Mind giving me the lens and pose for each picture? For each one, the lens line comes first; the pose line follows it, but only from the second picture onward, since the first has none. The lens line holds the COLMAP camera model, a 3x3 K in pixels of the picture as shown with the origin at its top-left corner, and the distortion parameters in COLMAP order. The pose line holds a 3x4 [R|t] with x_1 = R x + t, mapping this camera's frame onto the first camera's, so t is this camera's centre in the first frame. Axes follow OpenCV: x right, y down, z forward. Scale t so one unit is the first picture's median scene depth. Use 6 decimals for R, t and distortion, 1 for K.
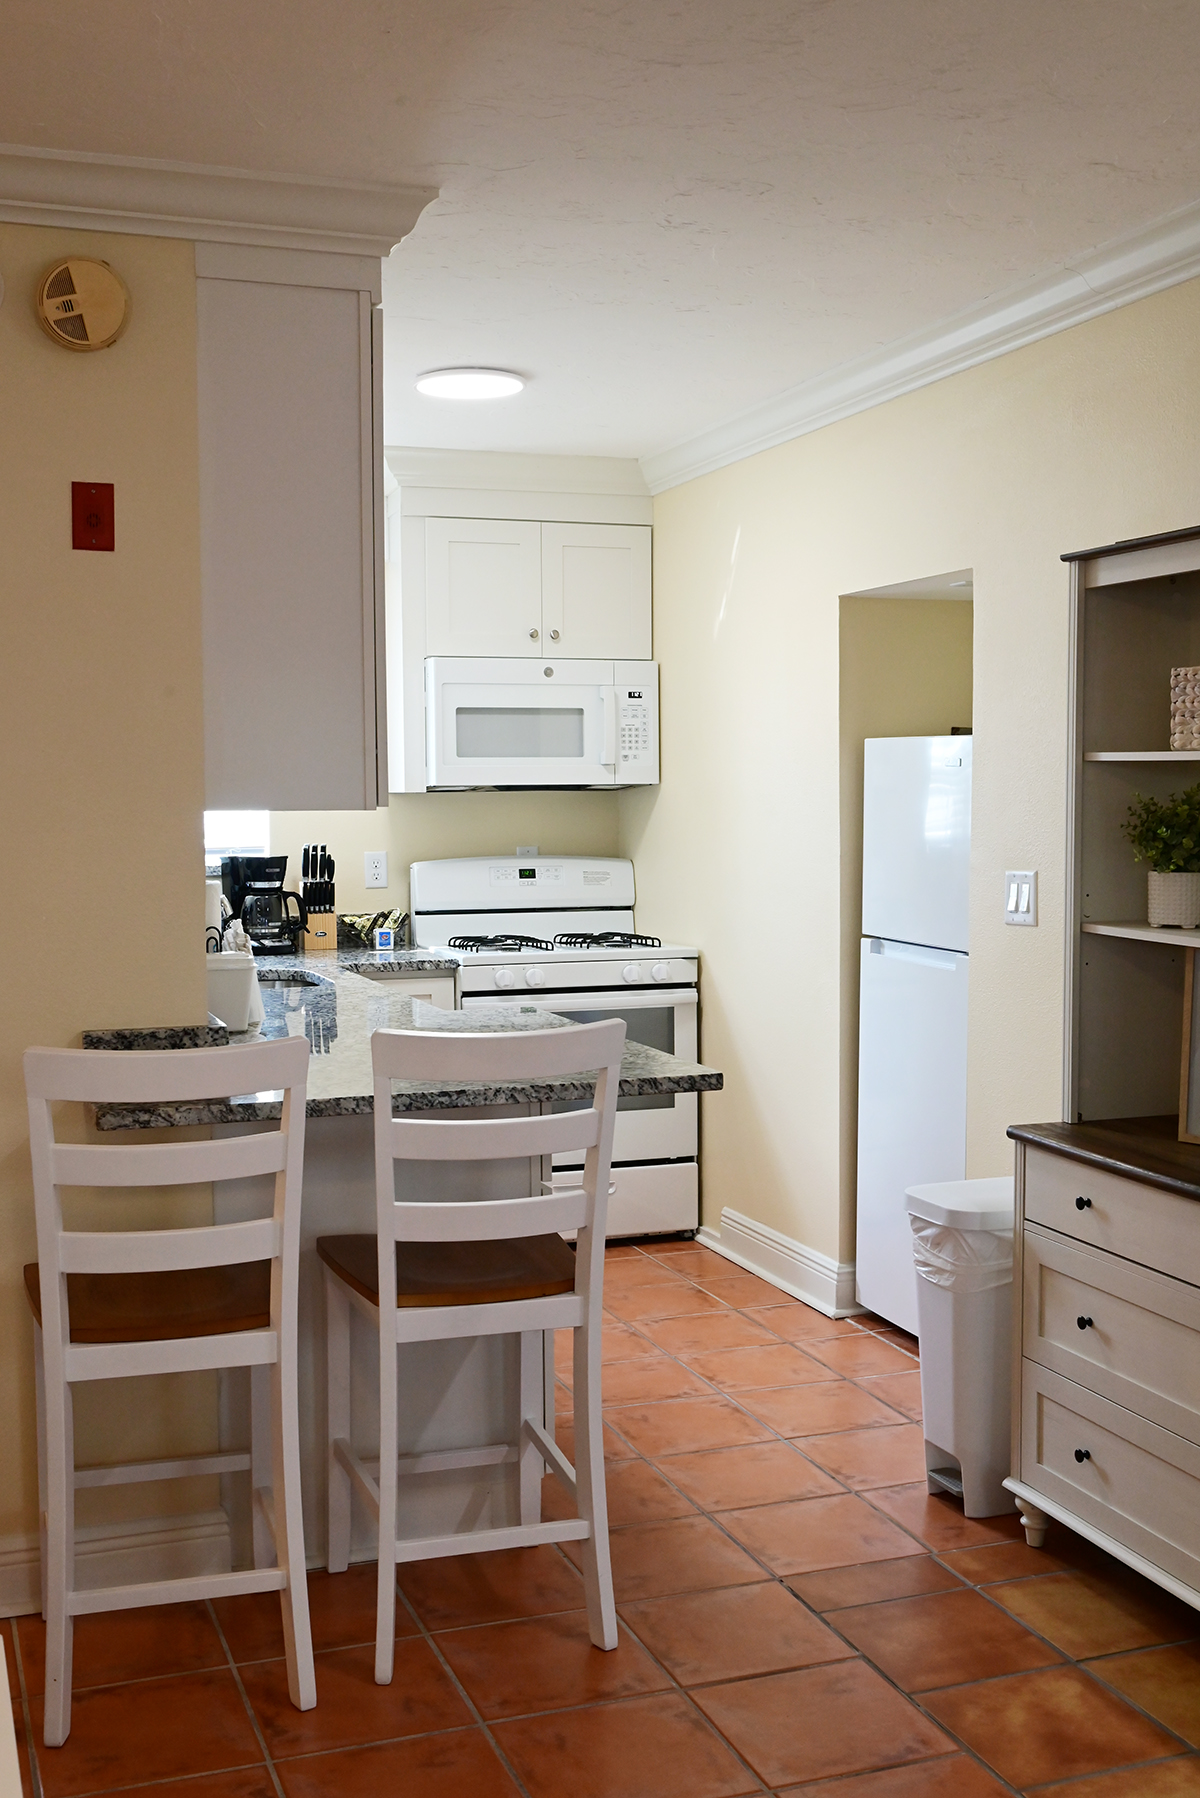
lens RADIAL K [[1886.0, 0, 589.9], [0, 1886.0, 906.3], [0, 0, 1]] dist [-0.009461, -0.016337]
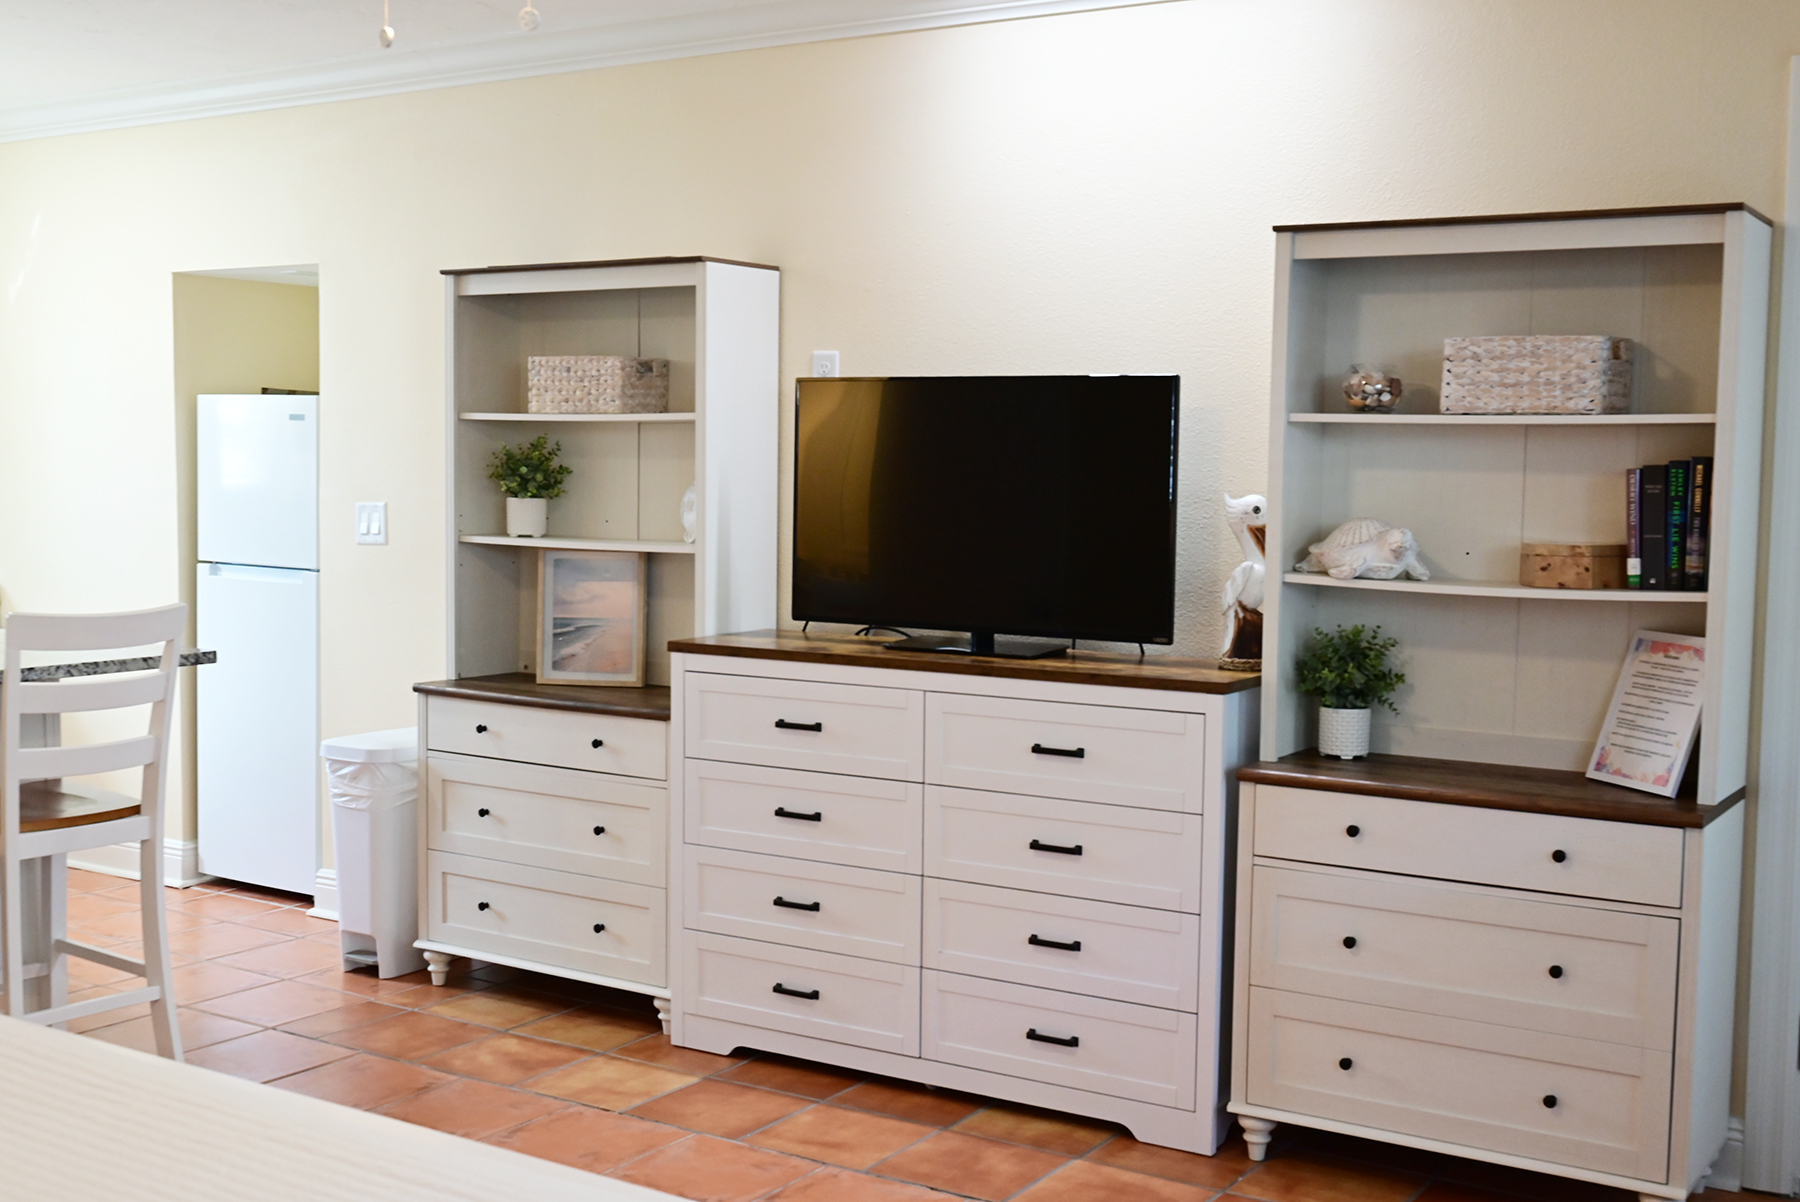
lens RADIAL K [[2023.2, 0, 900.0], [0, 2023.2, 601.0], [0, 0, 1]] dist [-0.000296, -0.015182]
pose [[0.795739, -0.026198, 0.605073, -0.290256], [0.019565, 0.999655, 0.017552, 0.028217], [-0.605324, -0.002128, 0.795977, -0.291956]]
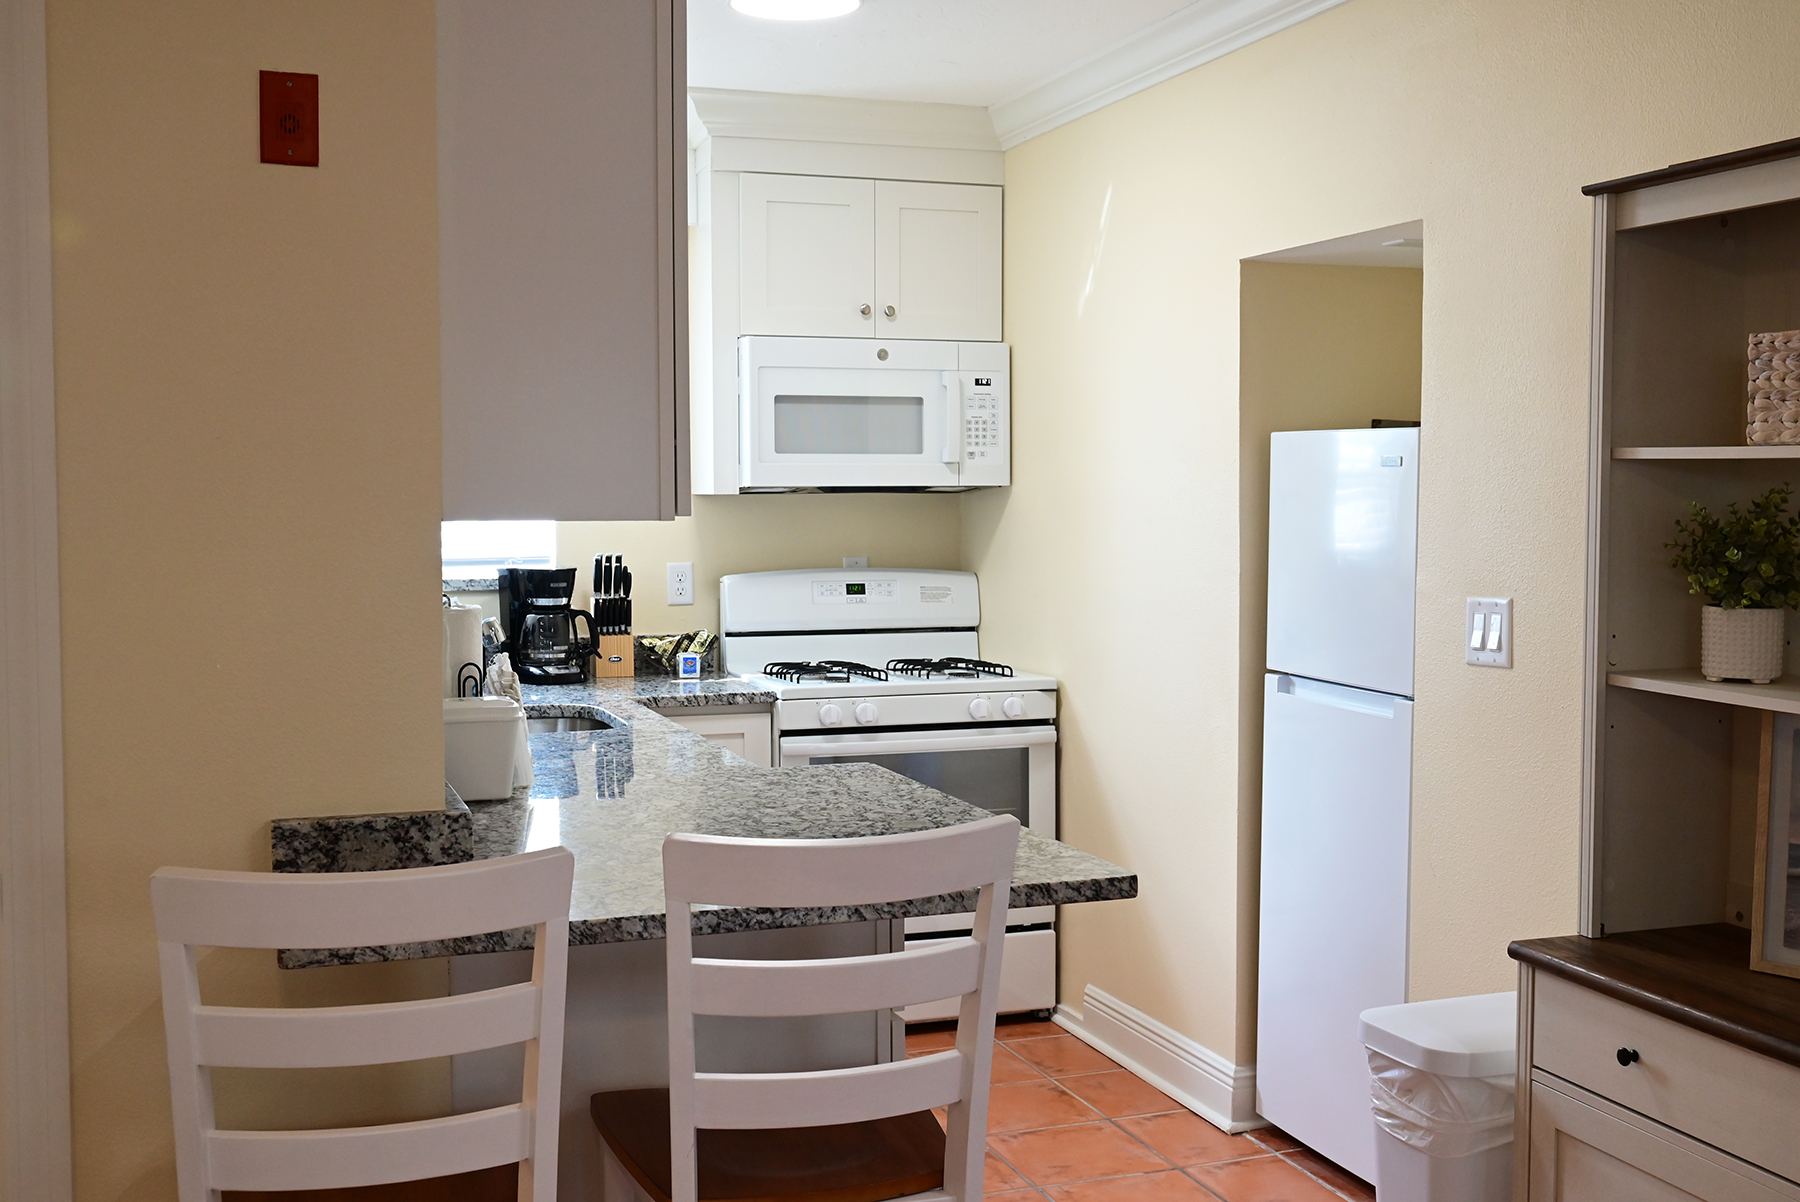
lens RADIAL K [[1888.1, 0, 900.0], [0, 1888.1, 601.0], [0, 0, 1]] dist [-0.009461, -0.016337]
pose [[0.999989, 0.004648, -0.000025, -0.017257], [-0.004648, 0.999984, -0.003071, -0.012401], [0.000011, 0.003071, 0.999995, 0.183631]]
